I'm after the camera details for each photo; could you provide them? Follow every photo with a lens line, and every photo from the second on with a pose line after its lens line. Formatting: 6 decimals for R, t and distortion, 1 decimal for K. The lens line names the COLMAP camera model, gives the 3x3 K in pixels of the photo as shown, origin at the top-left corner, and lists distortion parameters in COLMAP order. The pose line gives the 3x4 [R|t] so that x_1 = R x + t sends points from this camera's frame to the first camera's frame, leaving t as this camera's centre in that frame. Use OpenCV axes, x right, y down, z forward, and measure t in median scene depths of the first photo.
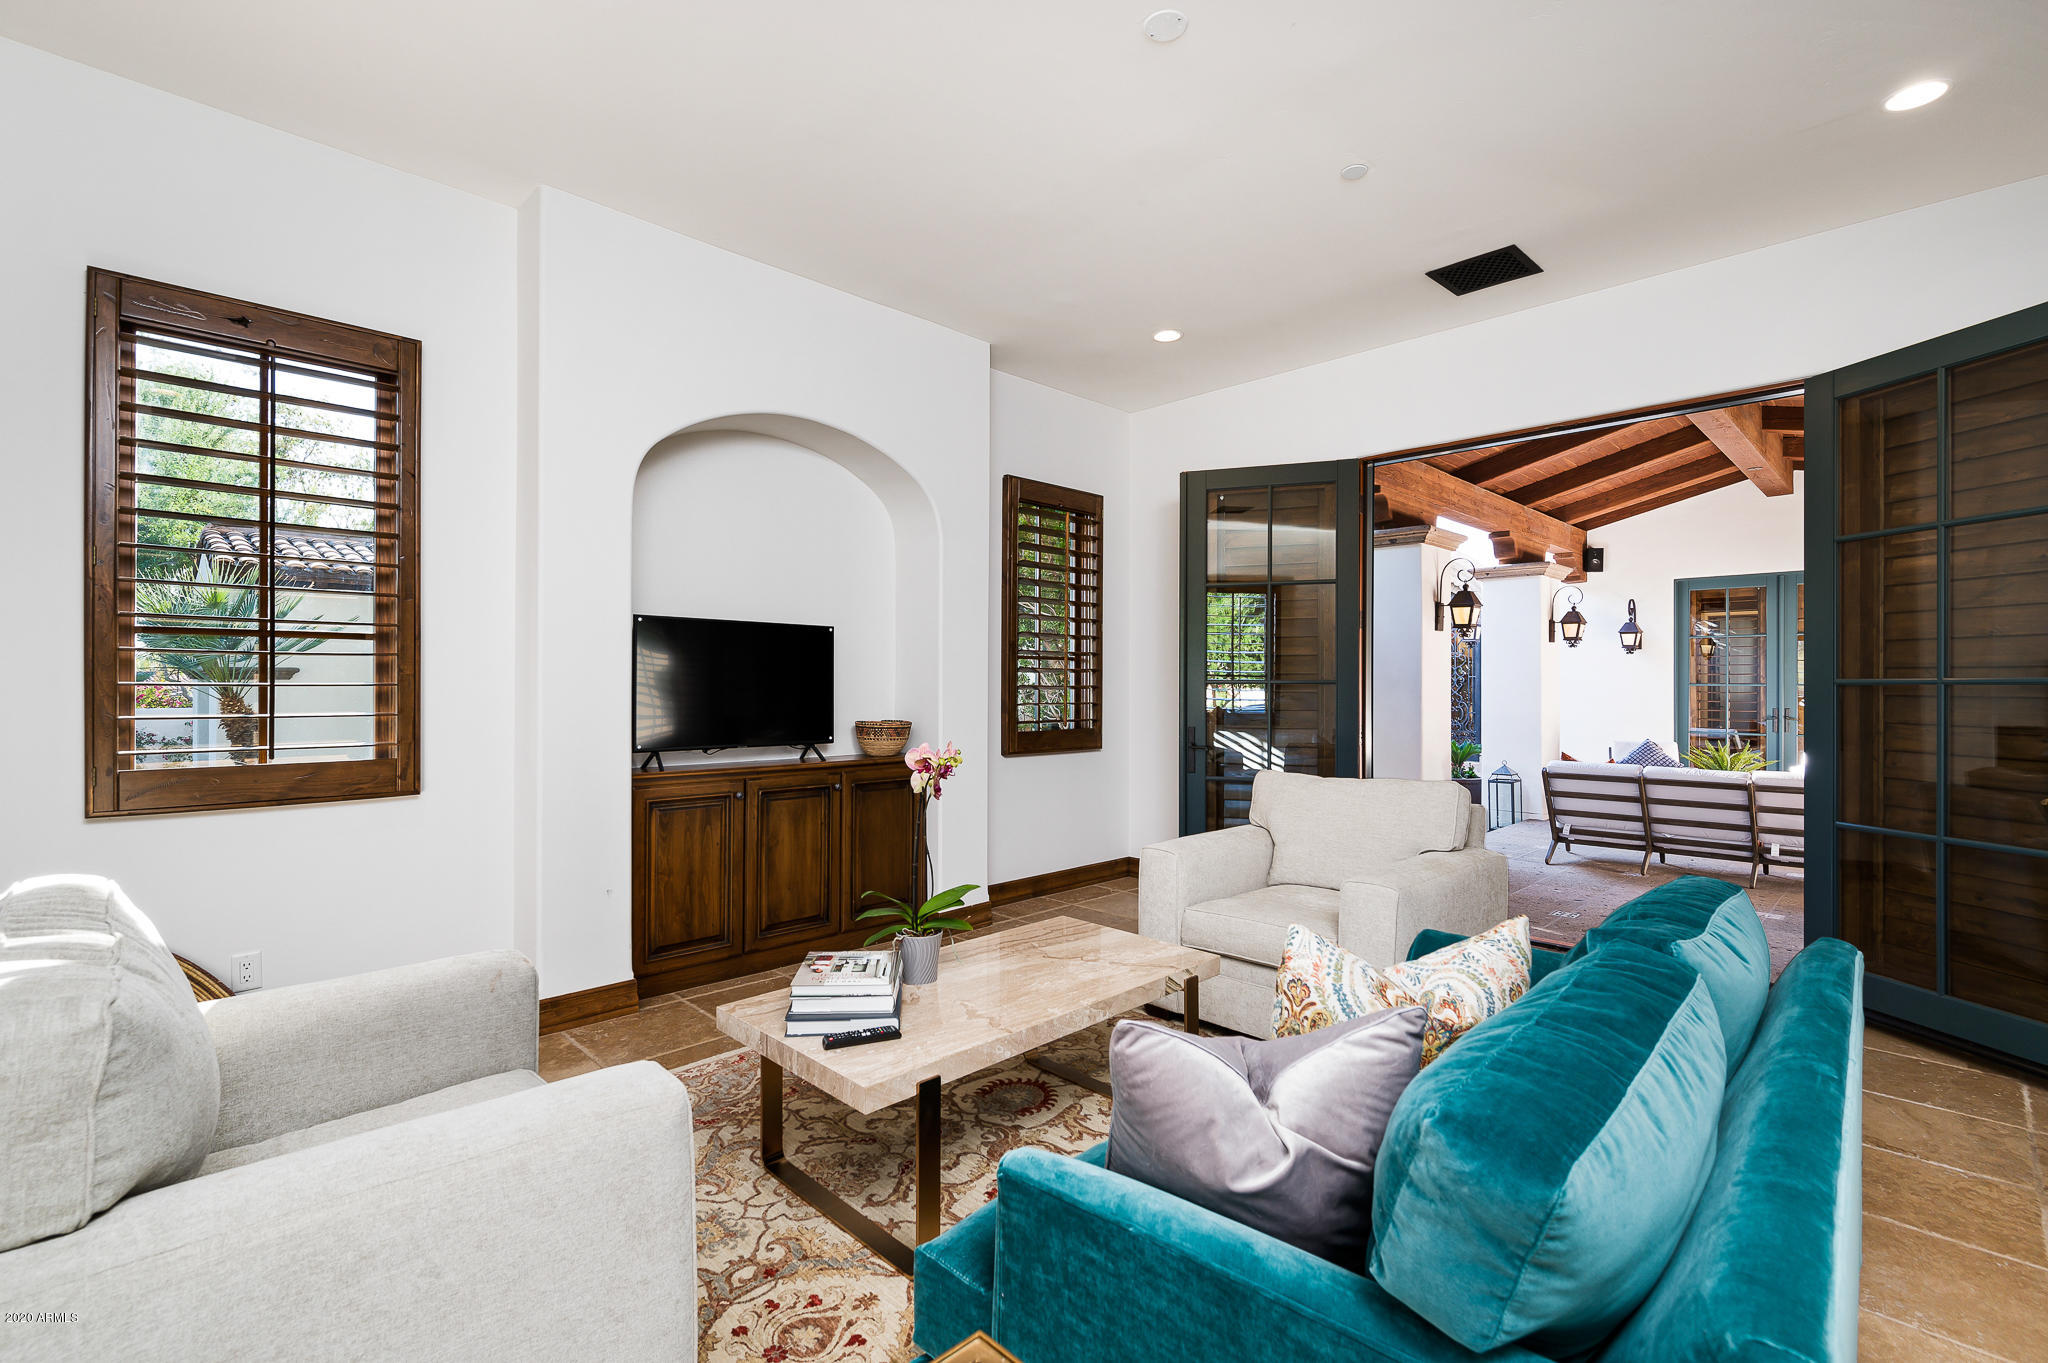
lens RADIAL K [[918.7, 0, 1024.0], [0, 918.7, 681.5], [0, 0, 1]] dist [-0.000662, -0.000070]
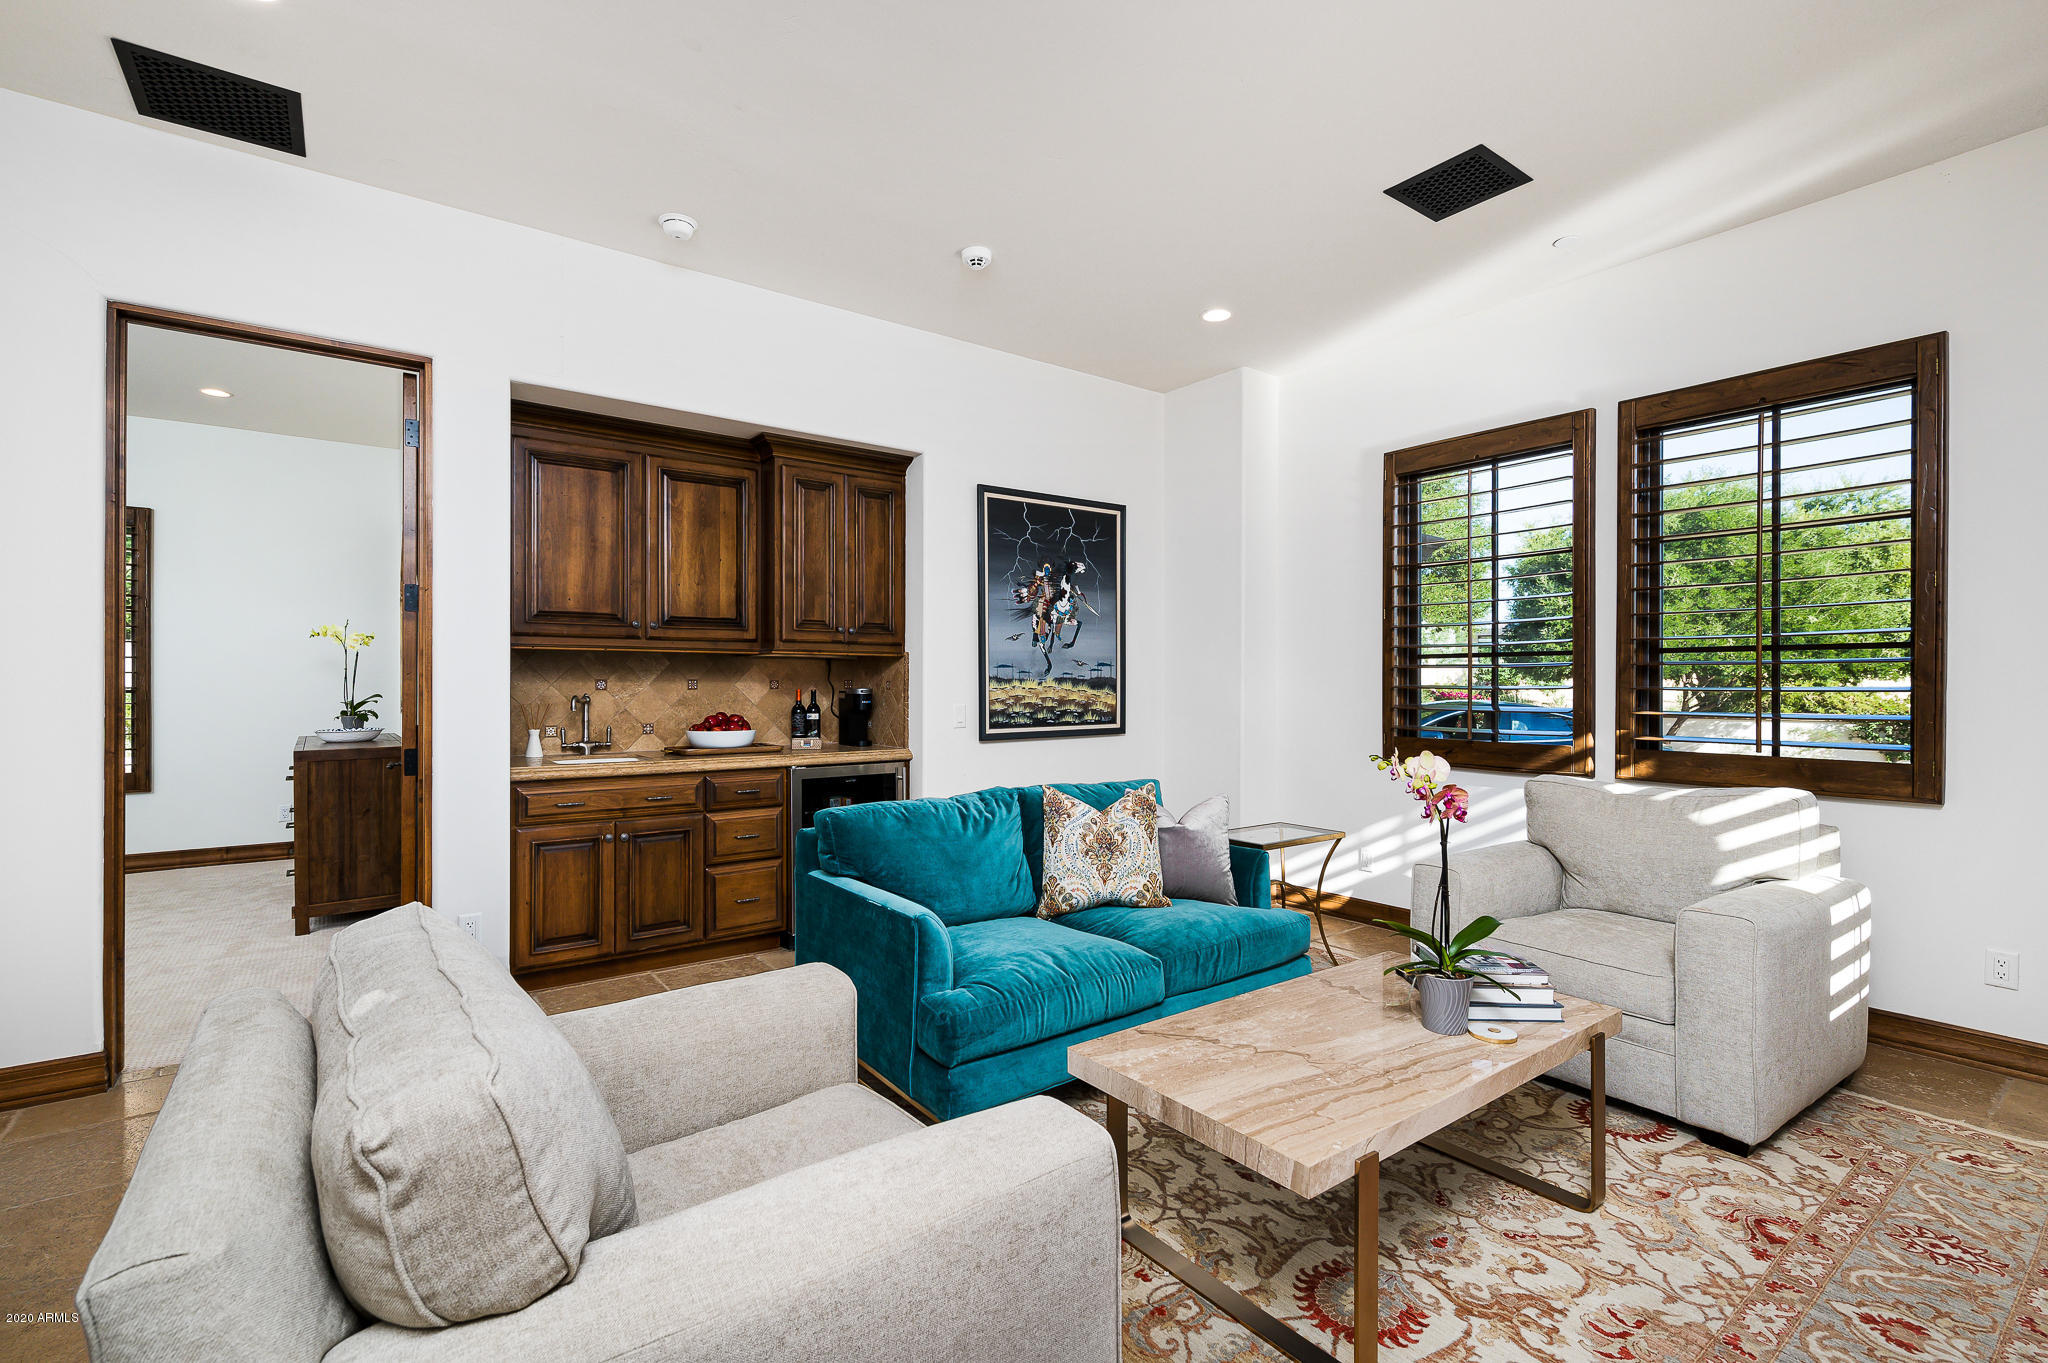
lens RADIAL K [[918.7, 0, 1024.0], [0, 918.7, 681.5], [0, 0, 1]] dist [-0.000662, -0.000070]
pose [[-0.989823, -0.006576, 0.142149, 0.153032], [-0.007014, 0.999972, -0.002580, 0.001431], [-0.142128, -0.003550, -0.989842, 1.853717]]
